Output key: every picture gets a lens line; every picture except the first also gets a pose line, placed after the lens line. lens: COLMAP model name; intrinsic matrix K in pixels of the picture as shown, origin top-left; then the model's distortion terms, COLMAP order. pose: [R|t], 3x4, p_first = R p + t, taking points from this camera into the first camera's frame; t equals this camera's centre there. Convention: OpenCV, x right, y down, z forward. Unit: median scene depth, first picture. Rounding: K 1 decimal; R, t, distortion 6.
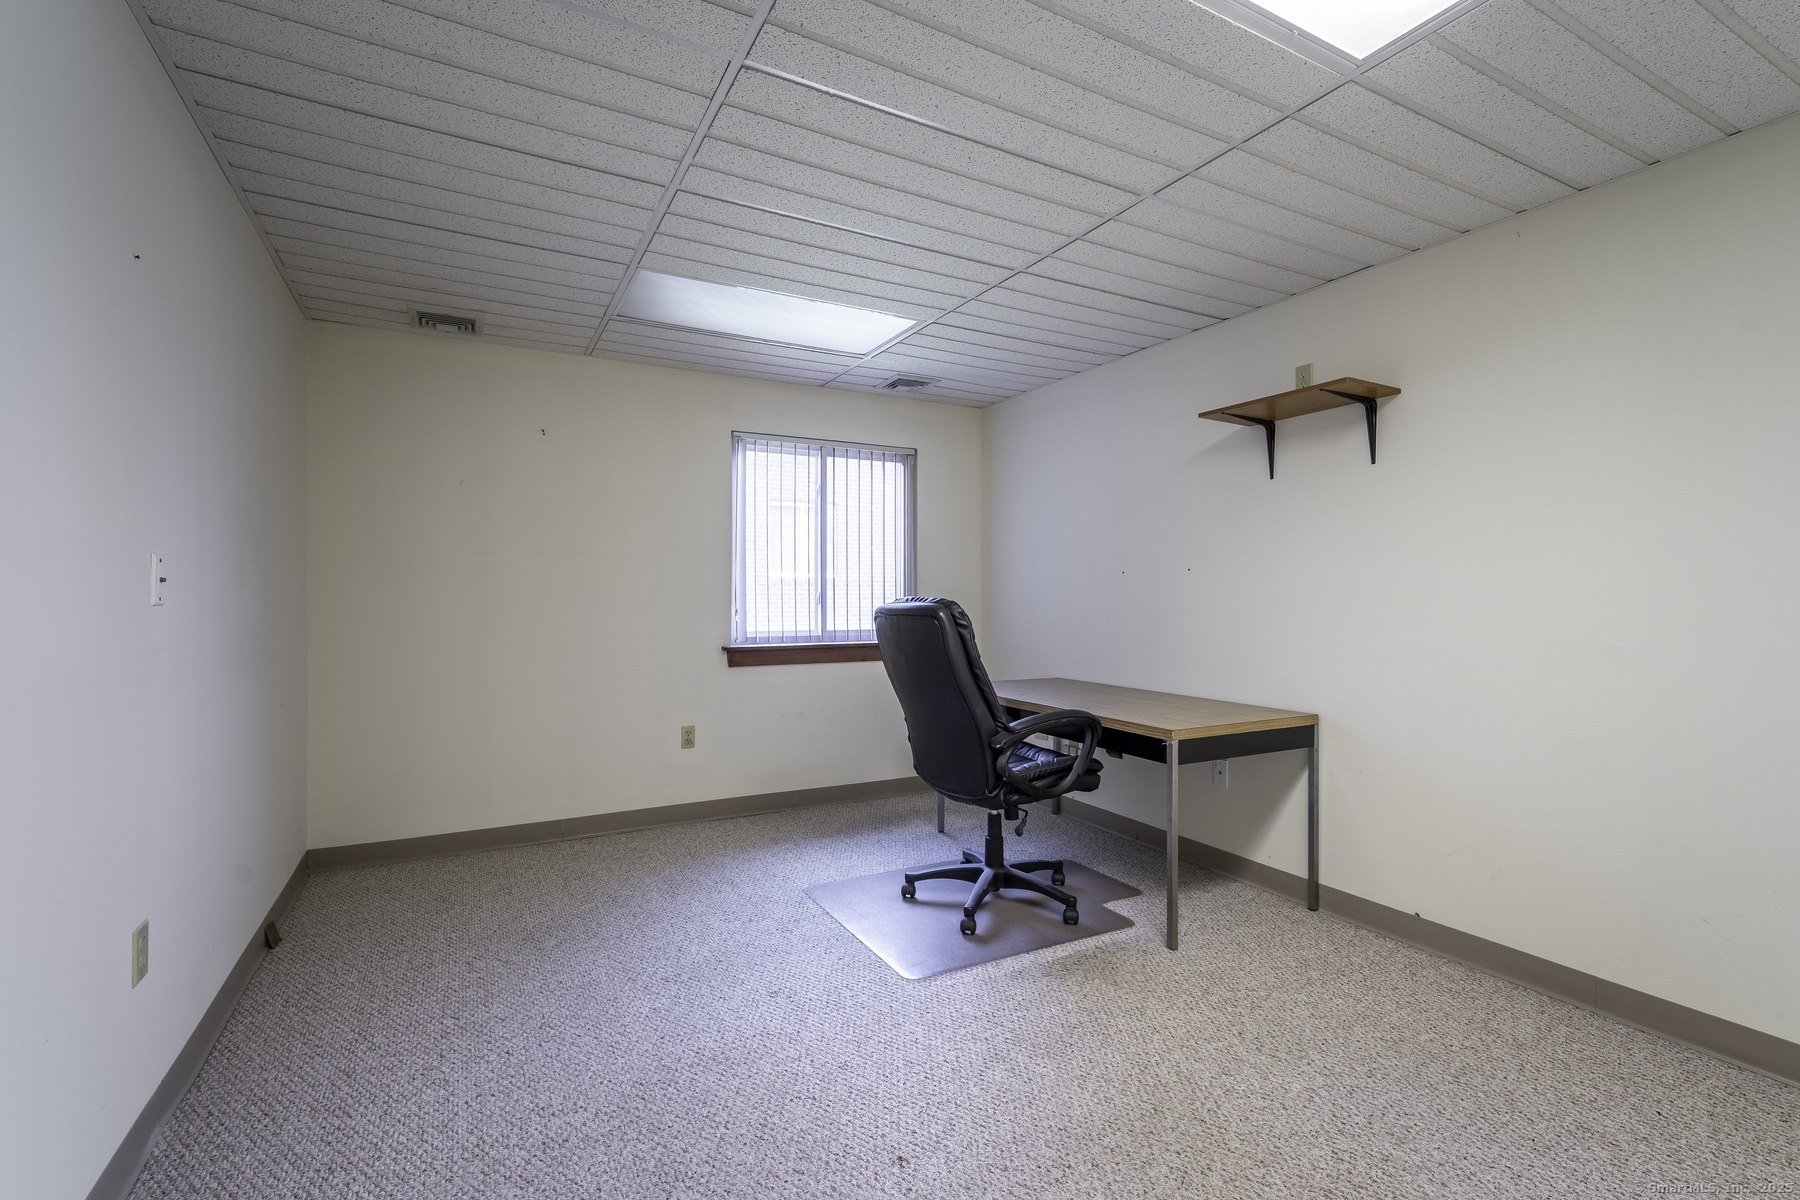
lens RADIAL K [[794.7, 0, 885.3], [0, 794.7, 594.7], [0, 0, 1]] dist [-0.002246, -0.000113]
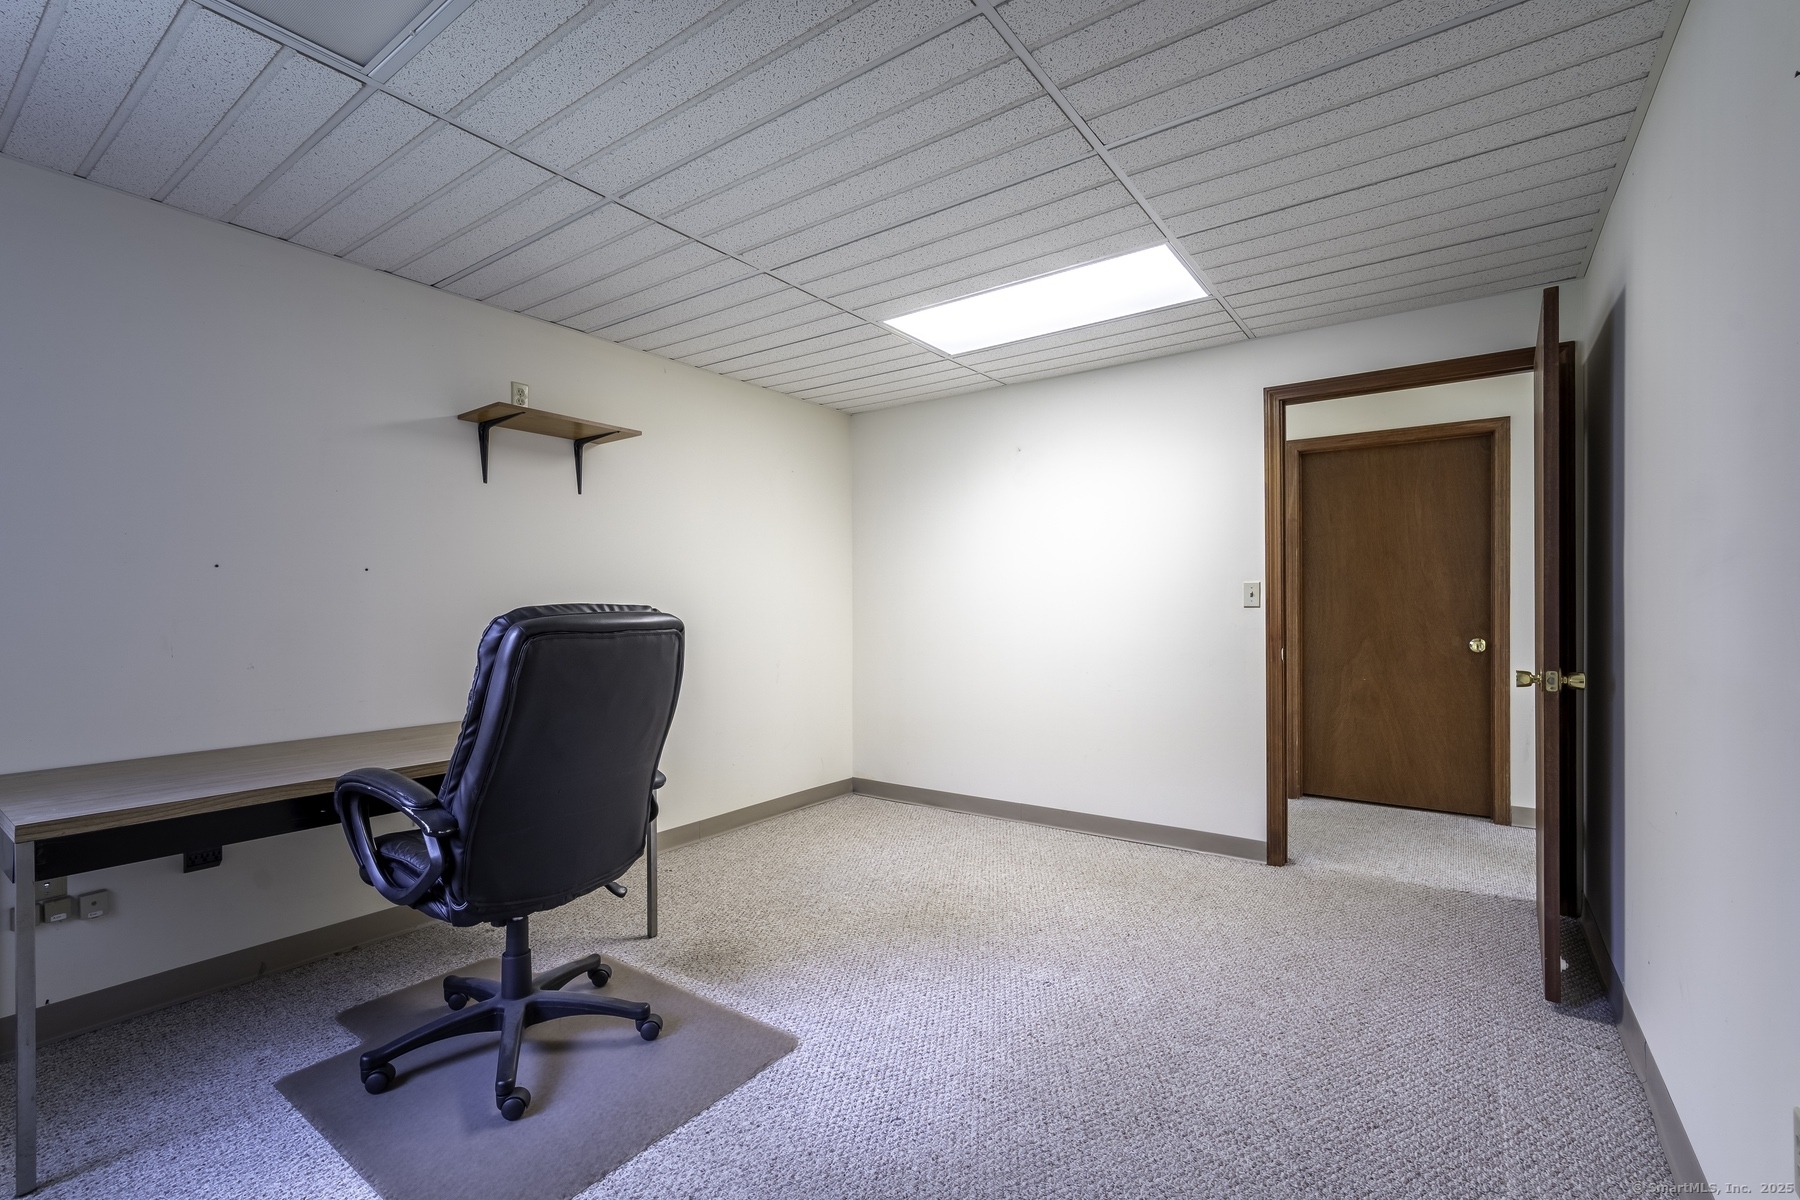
lens RADIAL K [[794.7, 0, 886.3], [0, 794.7, 603.9], [0, 0, 1]] dist [-0.002246, -0.000113]
pose [[-0.435544, -0.000405, 0.900167, -0.723835], [0.002385, 0.999996, 0.001604, 0.001914], [-0.900164, 0.002846, -0.435541, 1.174839]]
